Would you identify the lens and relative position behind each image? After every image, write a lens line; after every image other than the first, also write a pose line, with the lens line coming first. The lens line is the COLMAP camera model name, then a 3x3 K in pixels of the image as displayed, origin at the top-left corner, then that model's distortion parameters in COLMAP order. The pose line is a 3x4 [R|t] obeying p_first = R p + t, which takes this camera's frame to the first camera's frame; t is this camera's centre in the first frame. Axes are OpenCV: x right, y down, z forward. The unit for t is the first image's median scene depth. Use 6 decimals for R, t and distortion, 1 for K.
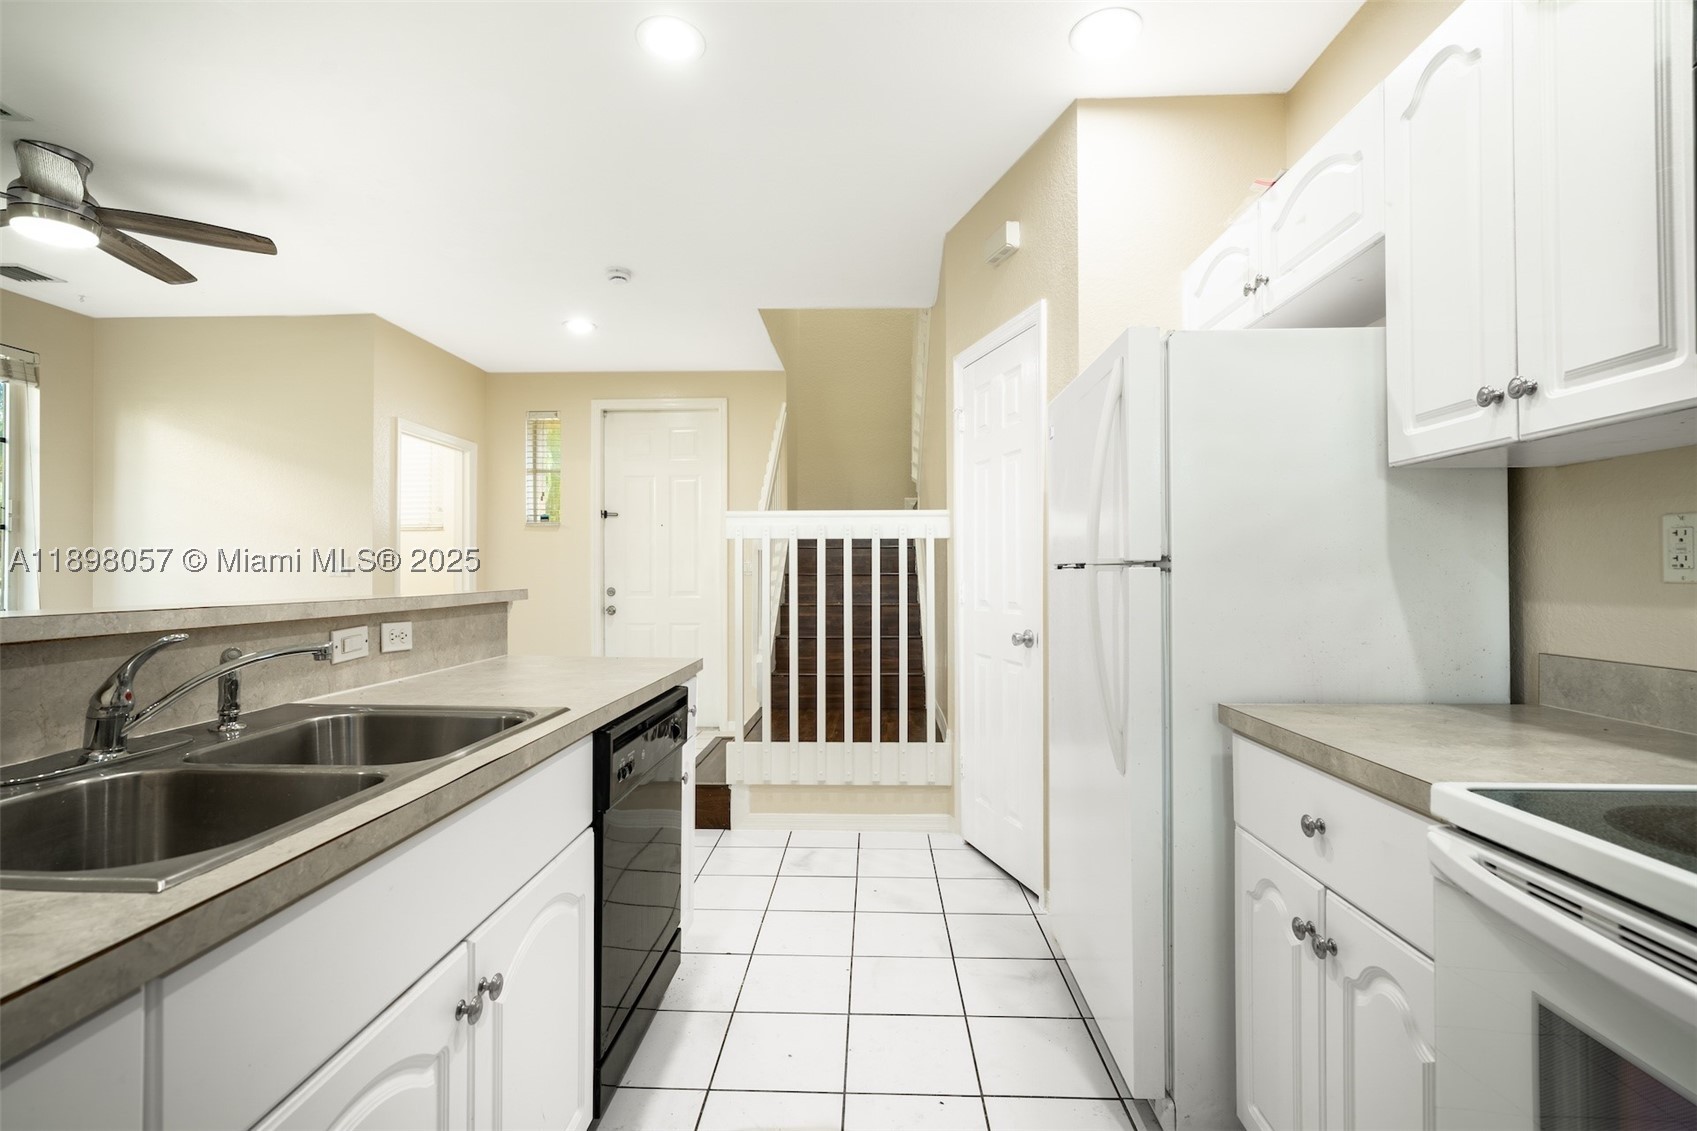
lens RADIAL K [[775.6, 0, 861.6], [0, 775.6, 565.6], [0, 0, 1]] dist [-0.010207, 0.003402]
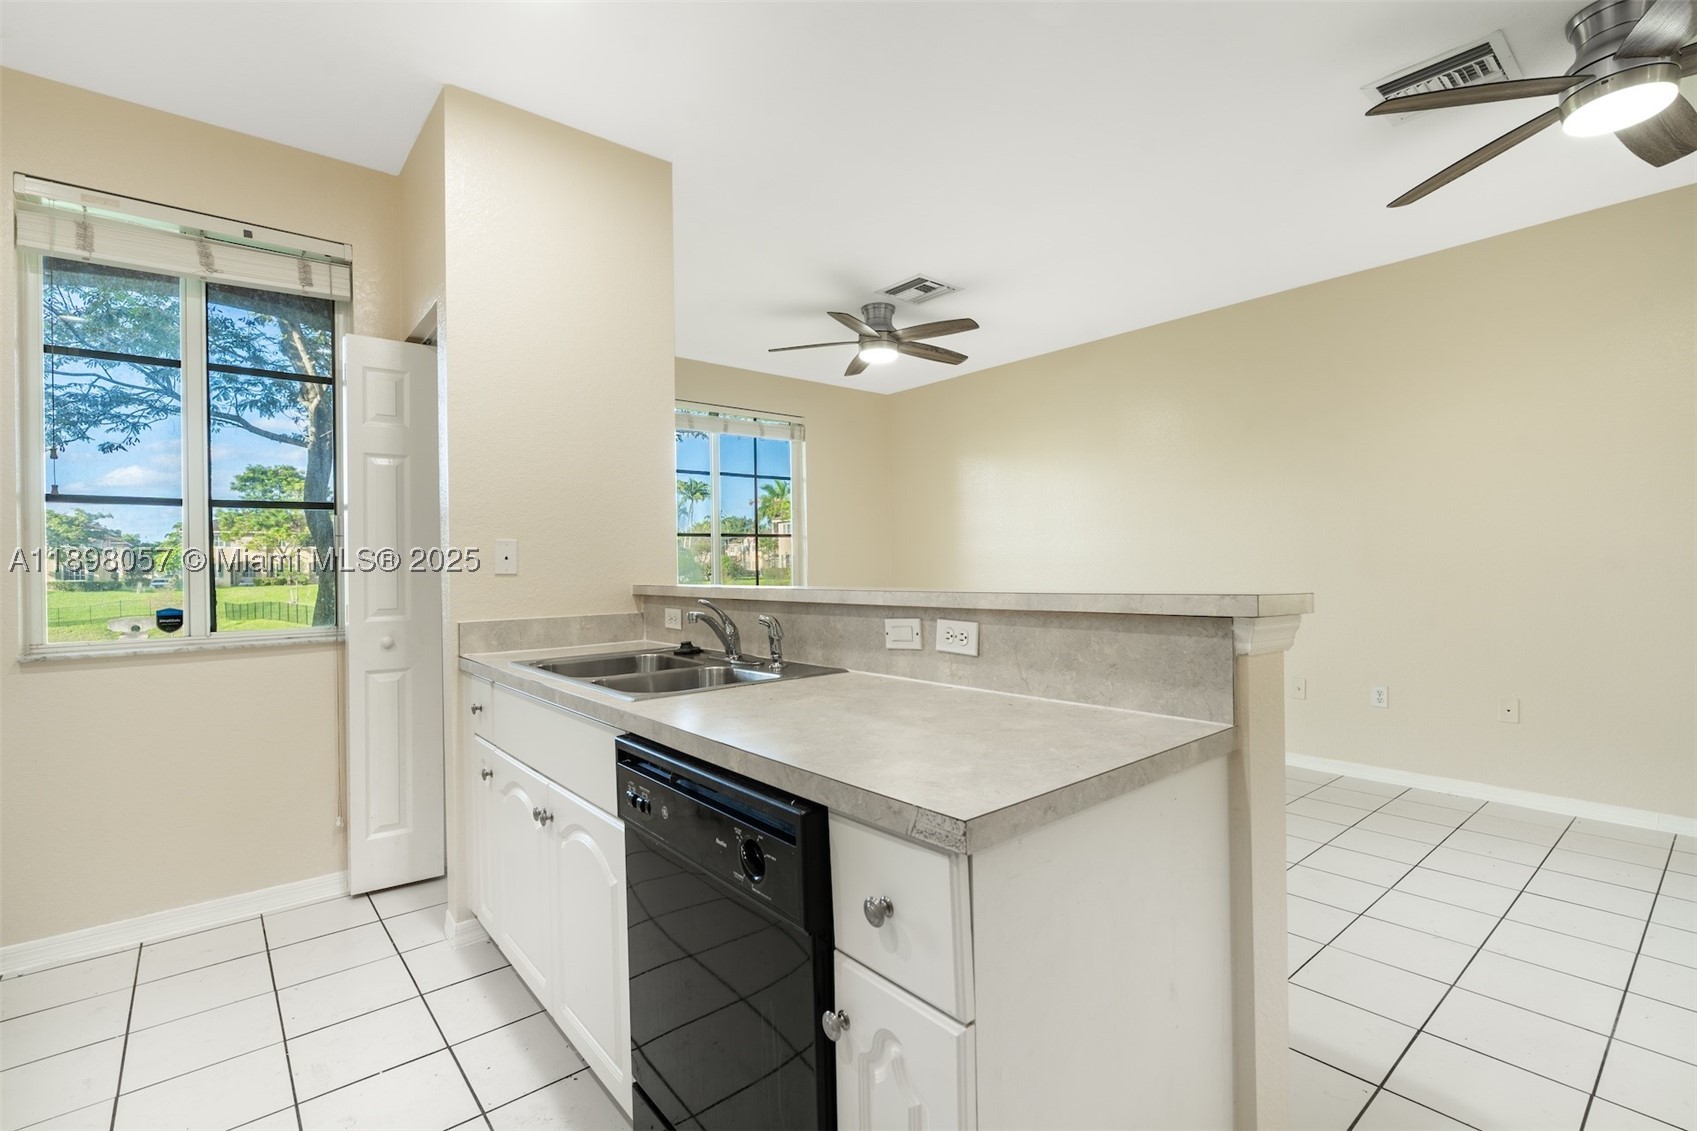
lens RADIAL K [[775.6, 0, 841.0], [0, 775.6, 566.5], [0, 0, 1]] dist [-0.010207, 0.003402]
pose [[-0.758438, 0.013072, -0.651615, 0.046721], [0.022573, 0.999726, -0.006218, 0.009361], [0.651355, -0.019425, -0.758525, 1.027124]]
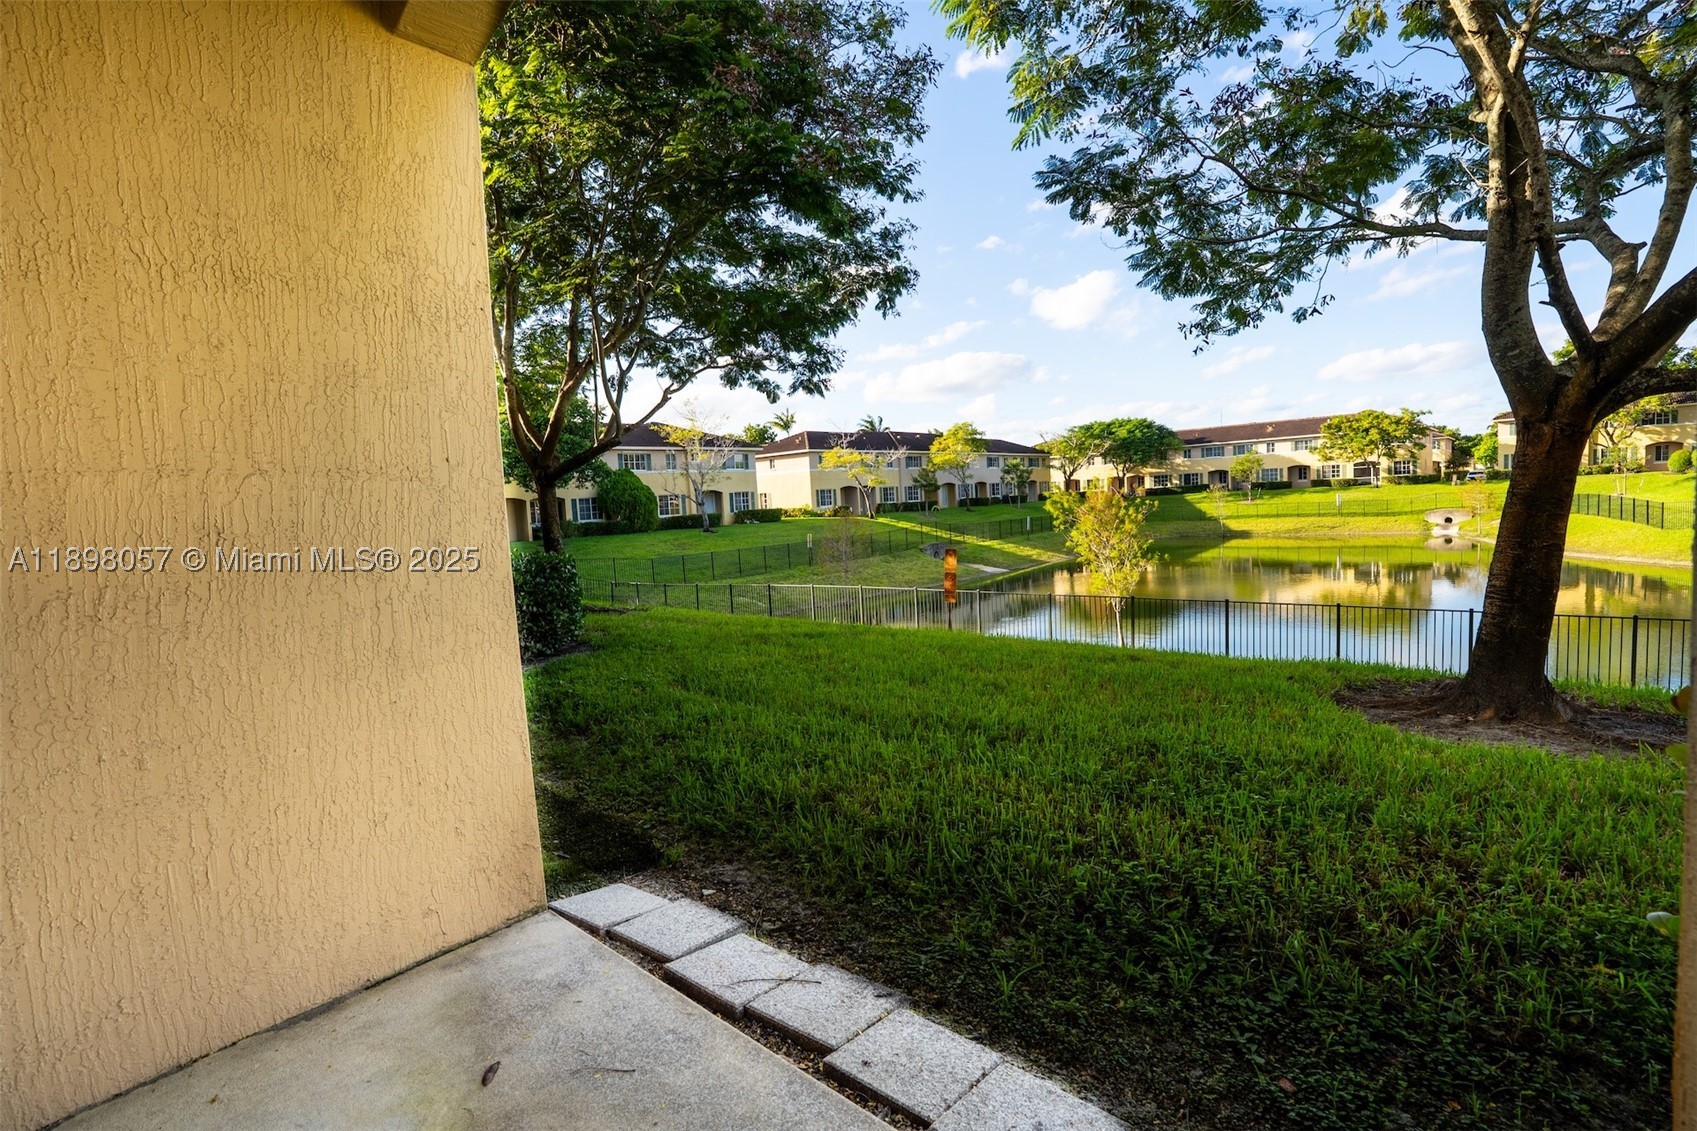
lens RADIAL K [[775.6, 0, 860.1], [0, 775.6, 565.5], [0, 0, 1]] dist [-0.010207, 0.003402]
pose [[-0.766787, -0.015732, 0.641709, -0.345619], [0.043667, 0.996105, 0.076599, 0.021448], [-0.640415, 0.086756, -0.763114, -0.454208]]
